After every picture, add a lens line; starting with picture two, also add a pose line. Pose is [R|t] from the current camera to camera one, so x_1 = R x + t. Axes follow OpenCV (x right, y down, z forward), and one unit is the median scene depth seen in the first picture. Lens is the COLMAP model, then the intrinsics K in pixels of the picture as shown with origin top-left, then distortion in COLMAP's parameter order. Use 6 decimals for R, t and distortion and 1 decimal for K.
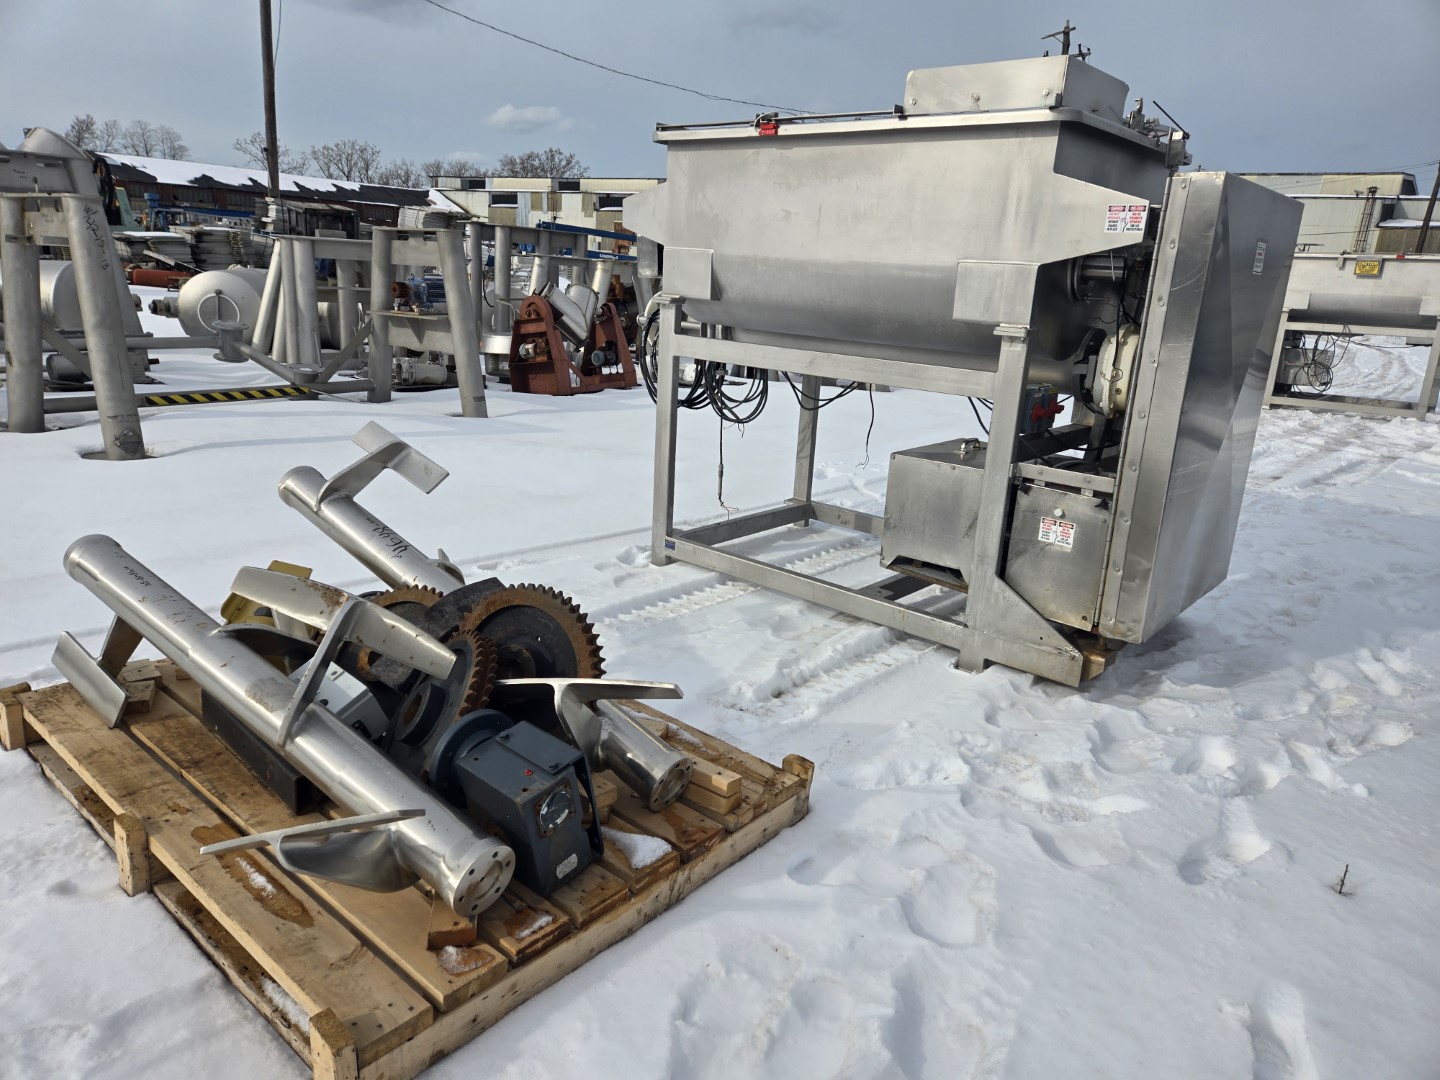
lens RADIAL K [[964.2, 0, 720.3], [0, 964.2, 529.3], [0, 0, 1]] dist [0.031293, -0.021811]
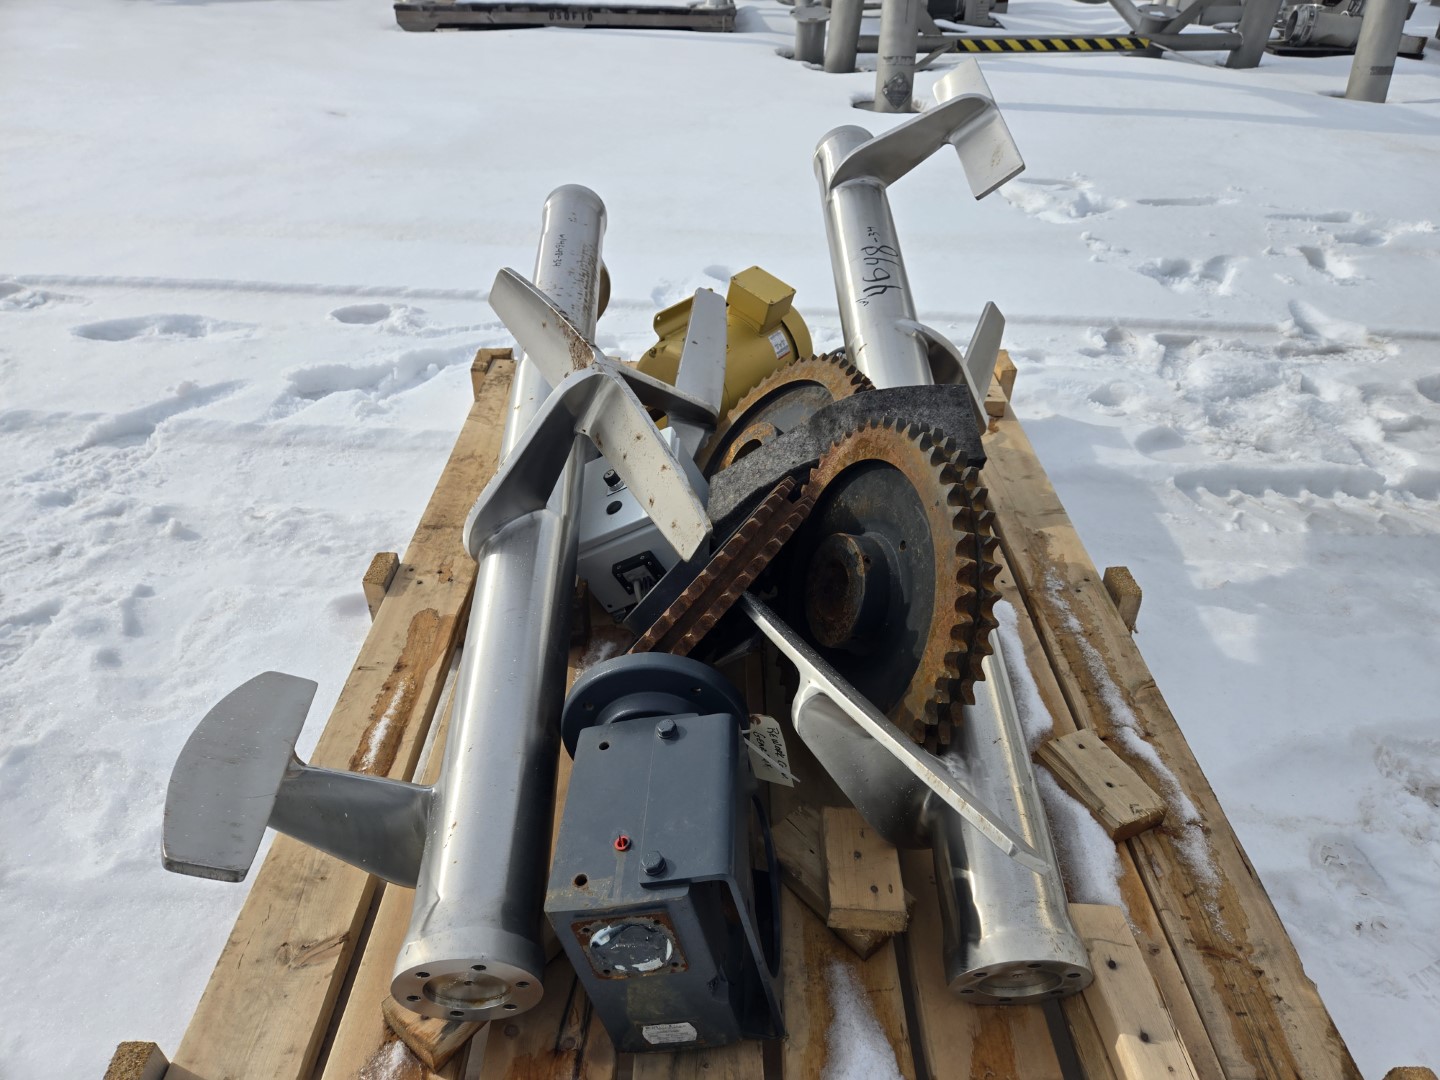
lens RADIAL K [[964.2, 0, 722.8], [0, 964.2, 552.1], [0, 0, 1]] dist [0.031293, -0.021811]
pose [[0.646057, 0.397595, -0.651559, 0.044581], [-0.171060, 0.907326, 0.384054, -0.035075], [0.743874, -0.136665, 0.654197, 0.407063]]
